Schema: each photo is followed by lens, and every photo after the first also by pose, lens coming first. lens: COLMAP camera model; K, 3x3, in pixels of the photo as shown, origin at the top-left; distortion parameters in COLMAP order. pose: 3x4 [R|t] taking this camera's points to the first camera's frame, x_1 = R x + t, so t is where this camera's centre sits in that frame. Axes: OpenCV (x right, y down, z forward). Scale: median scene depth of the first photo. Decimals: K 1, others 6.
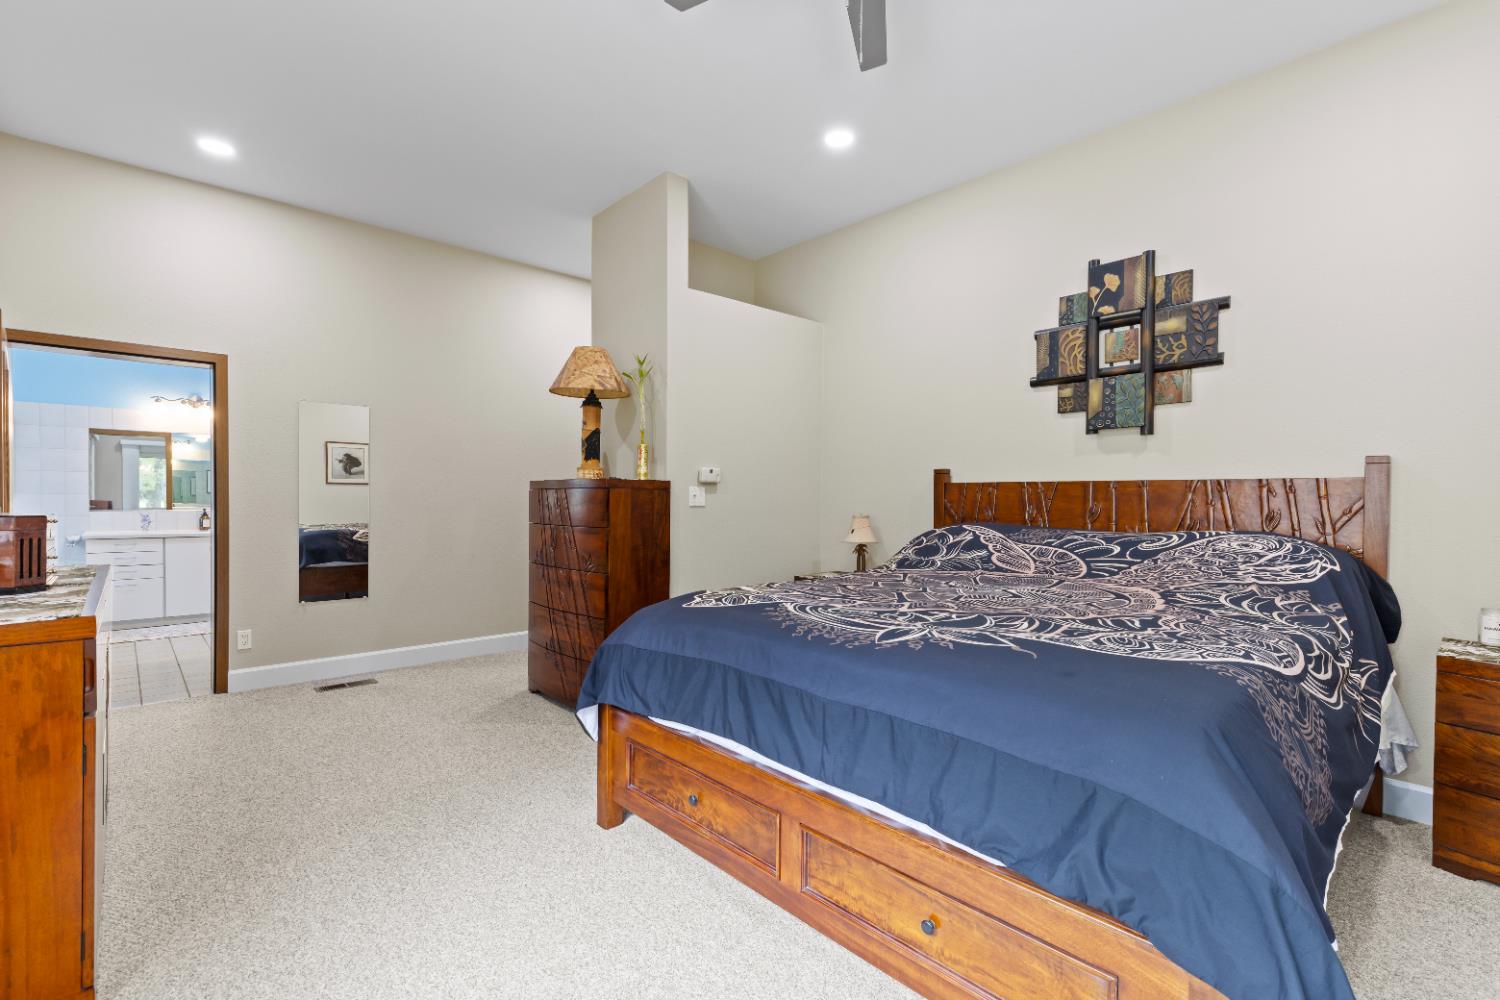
lens RADIAL K [[666.0, 0, 750.0], [0, 666.0, 500.0], [0, 0, 1]] dist [-0.000255, 0.000031]
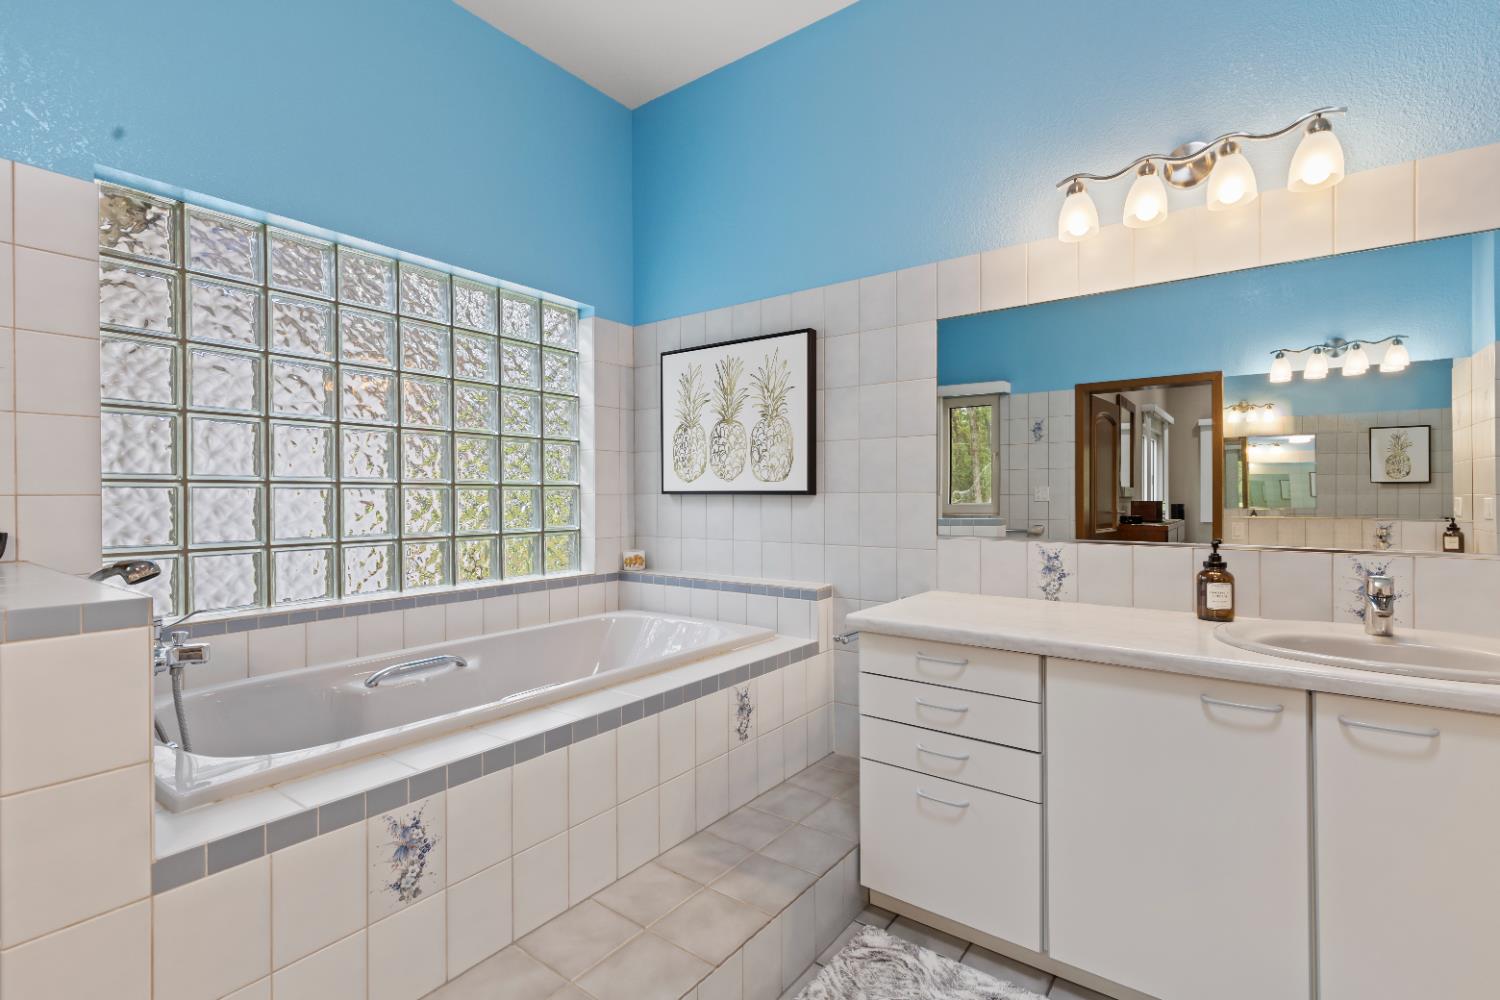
lens RADIAL K [[666.0, 0, 750.0], [0, 666.0, 500.0], [0, 0, 1]] dist [-0.000255, 0.000031]
pose [[0.211820, -0.000049, -0.977309, -0.595288], [-0.001115, 0.999999, -0.000292, -0.004011], [0.977308, 0.001152, 0.211820, 0.757667]]
